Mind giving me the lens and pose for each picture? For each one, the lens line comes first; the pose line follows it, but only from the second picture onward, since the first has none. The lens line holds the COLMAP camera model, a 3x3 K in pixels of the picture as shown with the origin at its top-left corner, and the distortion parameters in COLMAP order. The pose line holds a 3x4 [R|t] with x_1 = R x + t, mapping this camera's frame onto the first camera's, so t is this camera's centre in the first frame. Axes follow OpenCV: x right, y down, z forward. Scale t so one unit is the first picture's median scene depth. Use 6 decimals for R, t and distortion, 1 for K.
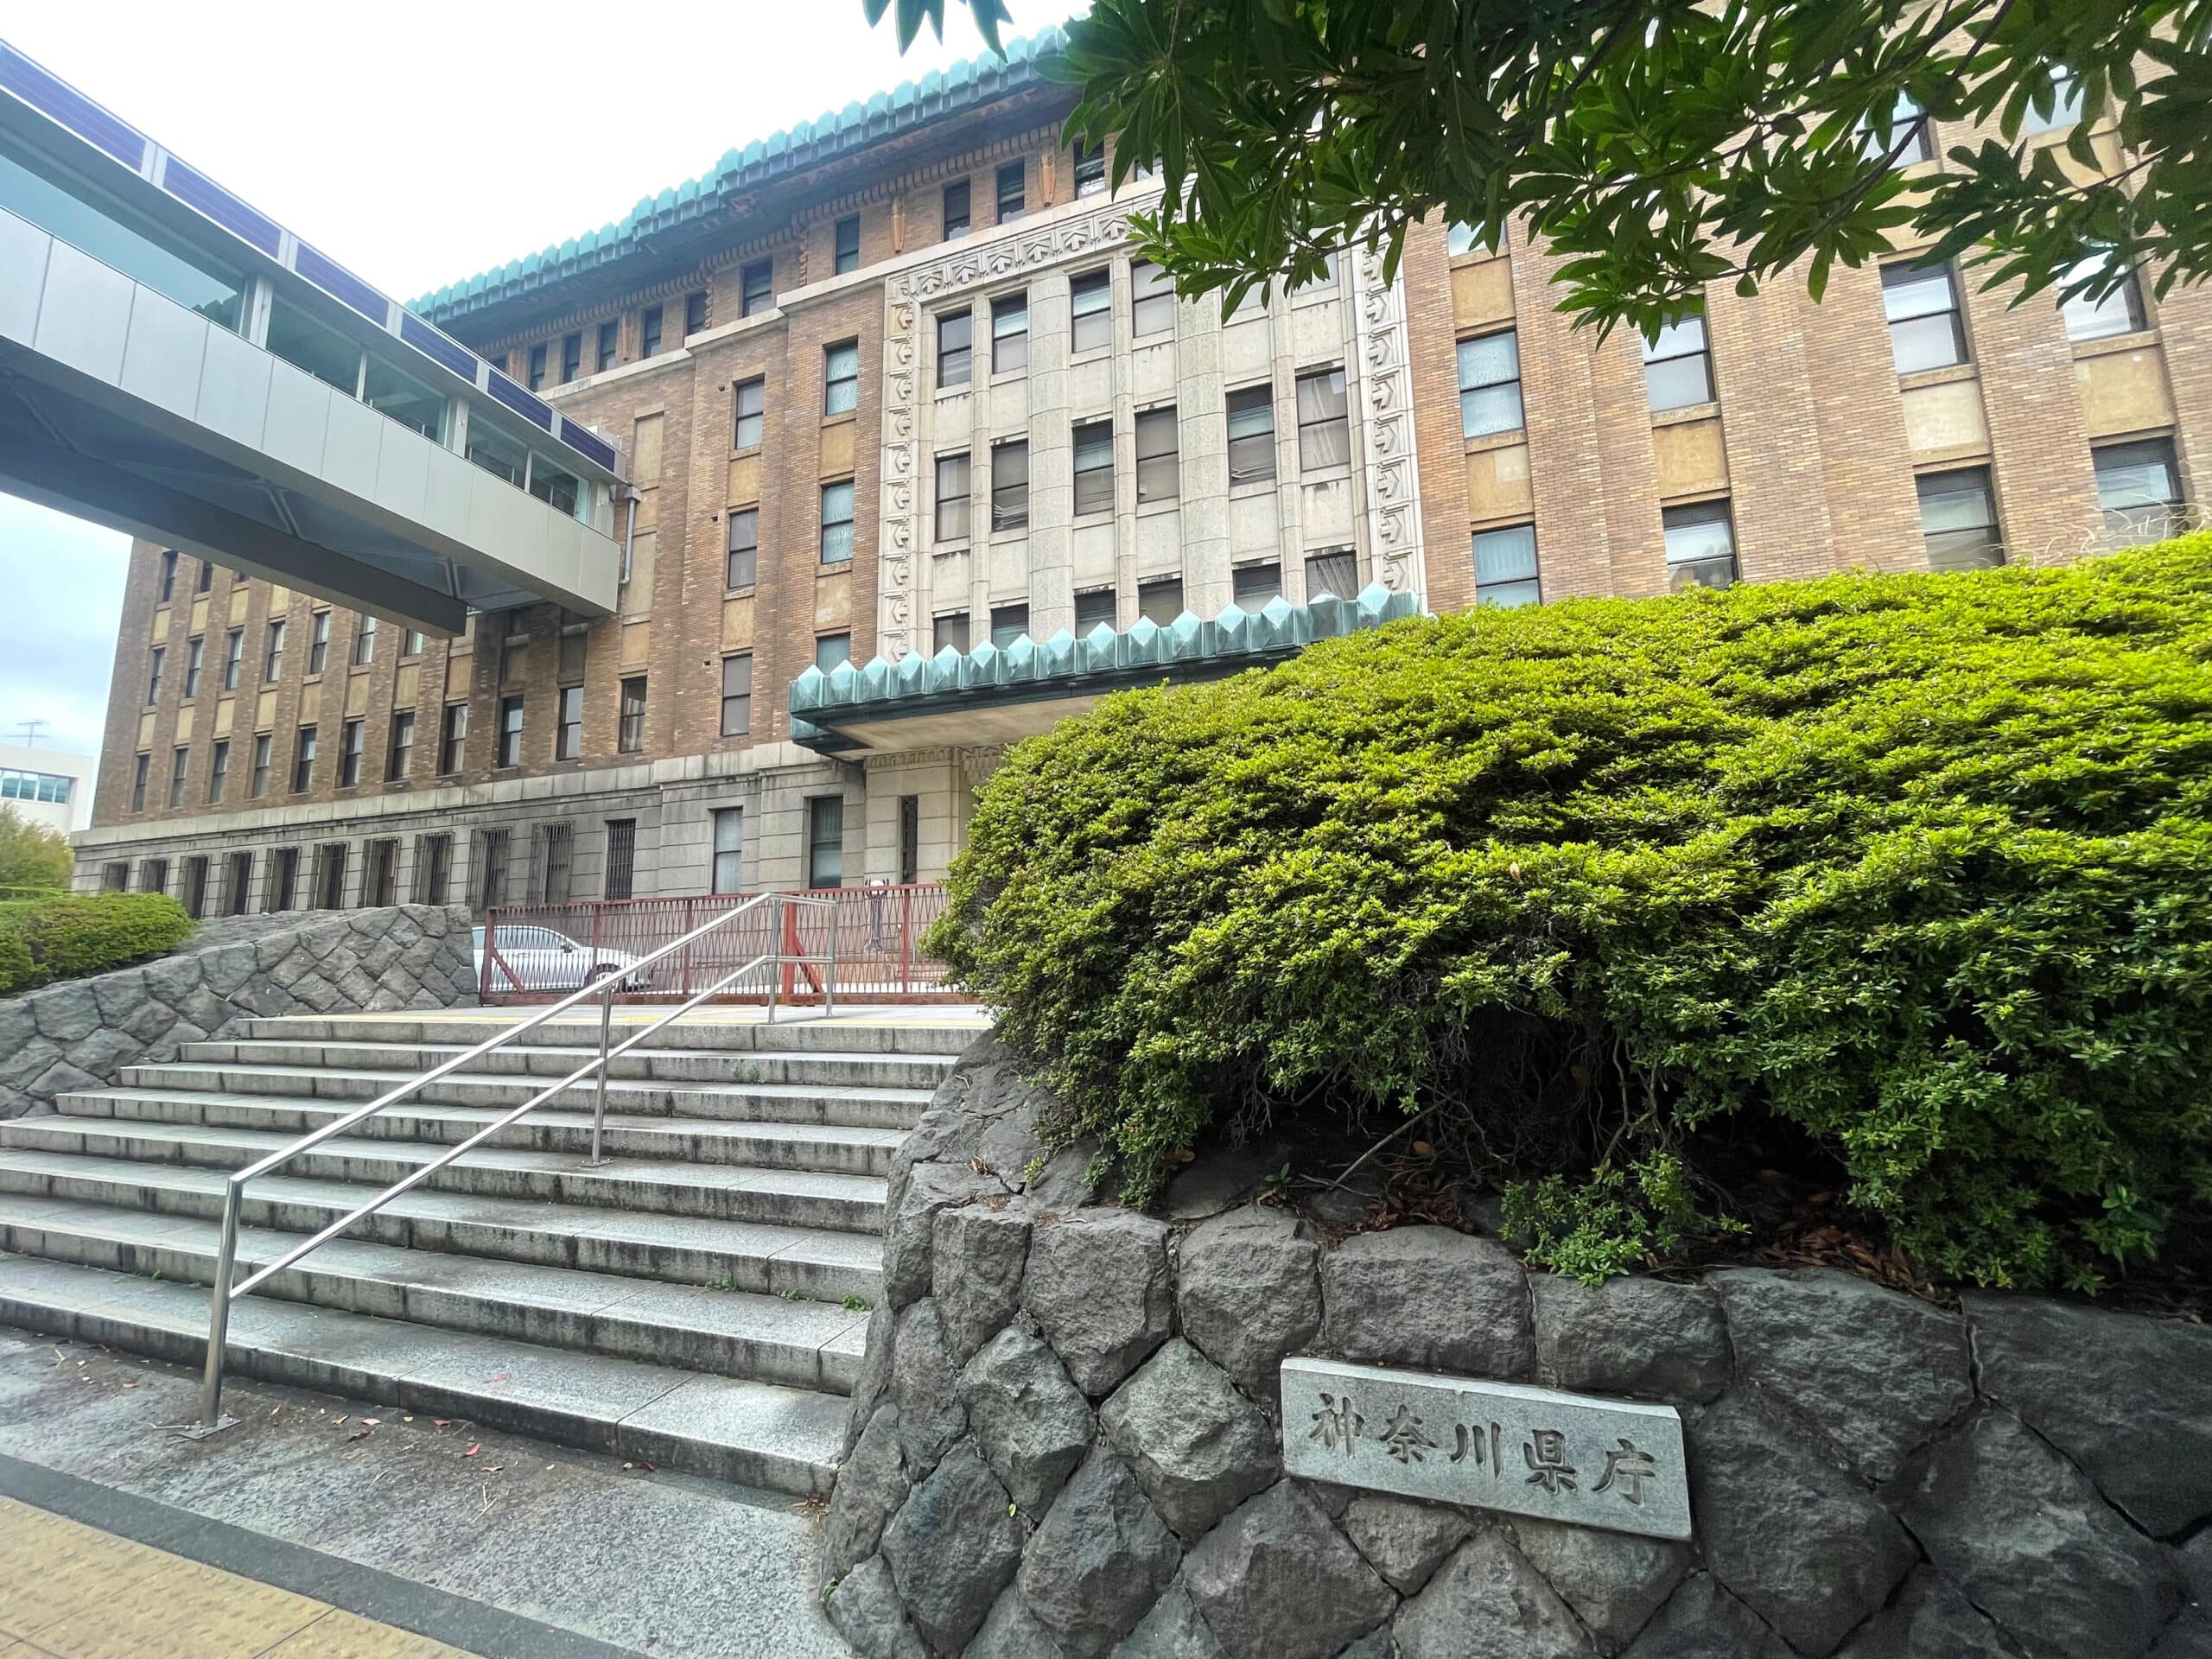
lens RADIAL K [[885.8, 0, 1106.0], [0, 885.8, 829.5], [0, 0, 1]] dist [-0.000779, 0.023150]
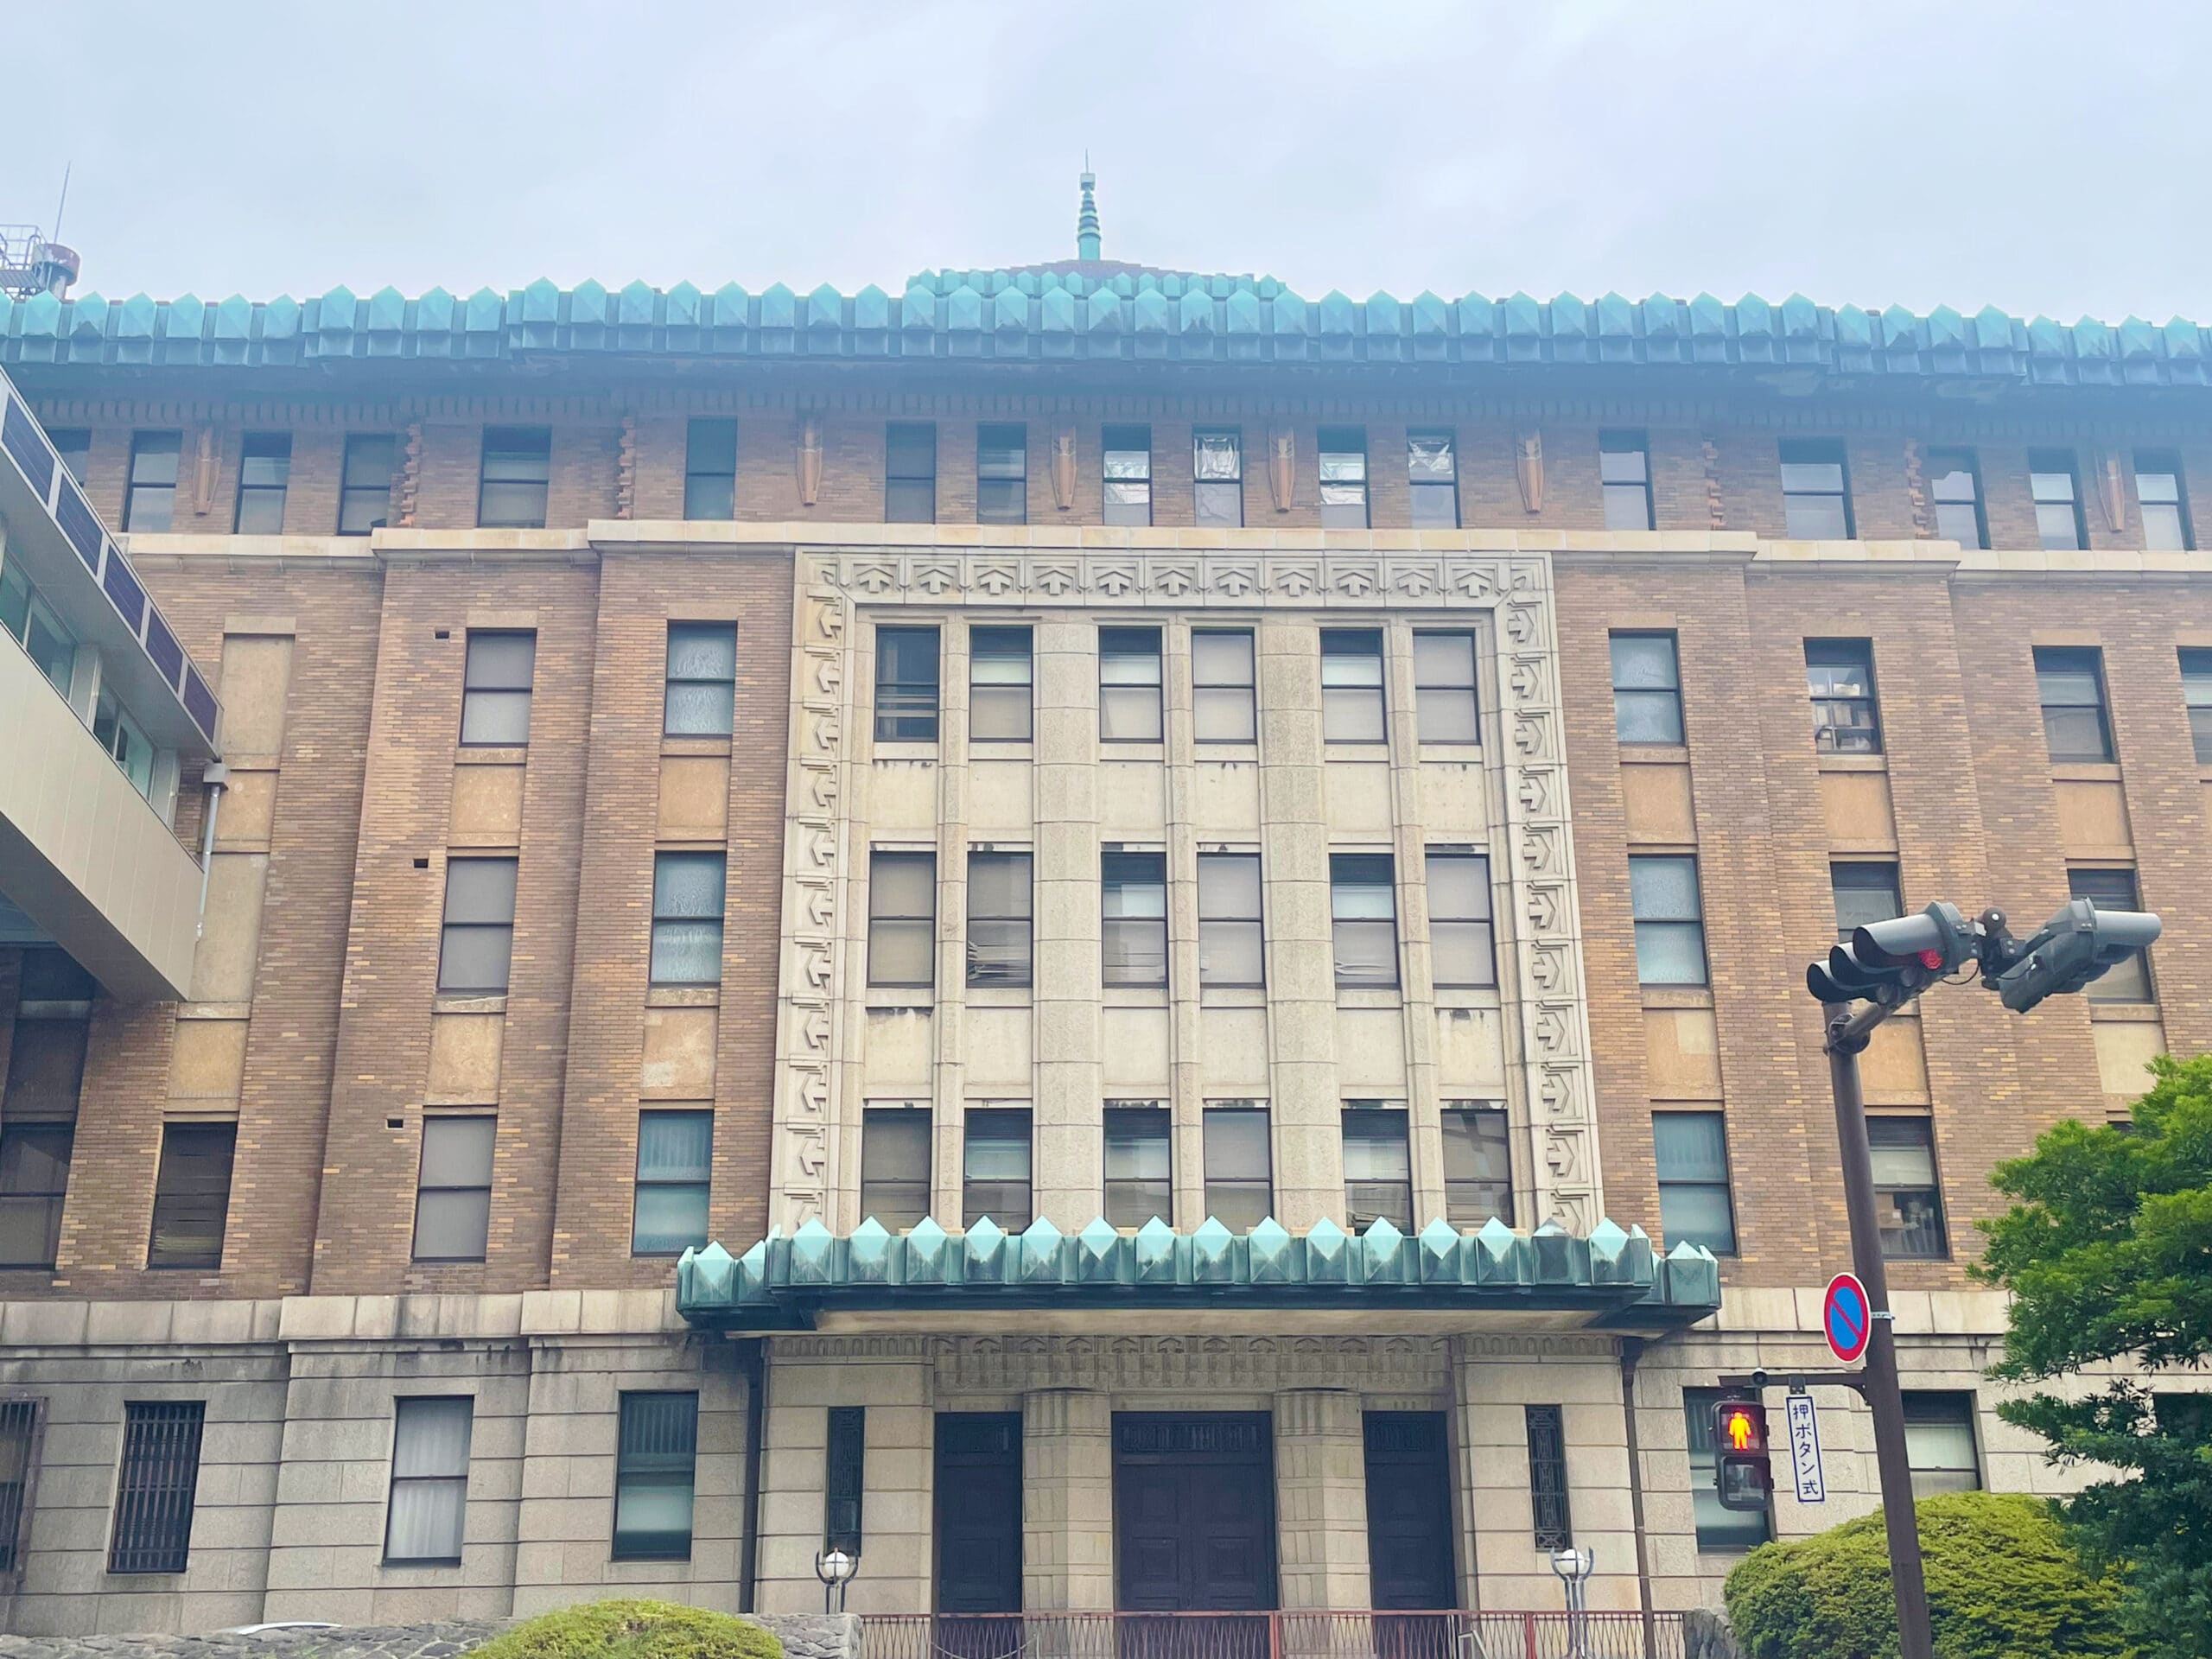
lens RADIAL K [[2382.7, 0, 1106.0], [0, 2382.7, 829.5], [0, 0, 1]] dist [0.138814, -0.256667]
pose [[0.929576, 0.133546, 0.343589, -0.641914], [-0.062657, 0.975748, -0.209737, -0.085360], [-0.363266, 0.173438, 0.915400, -0.649509]]
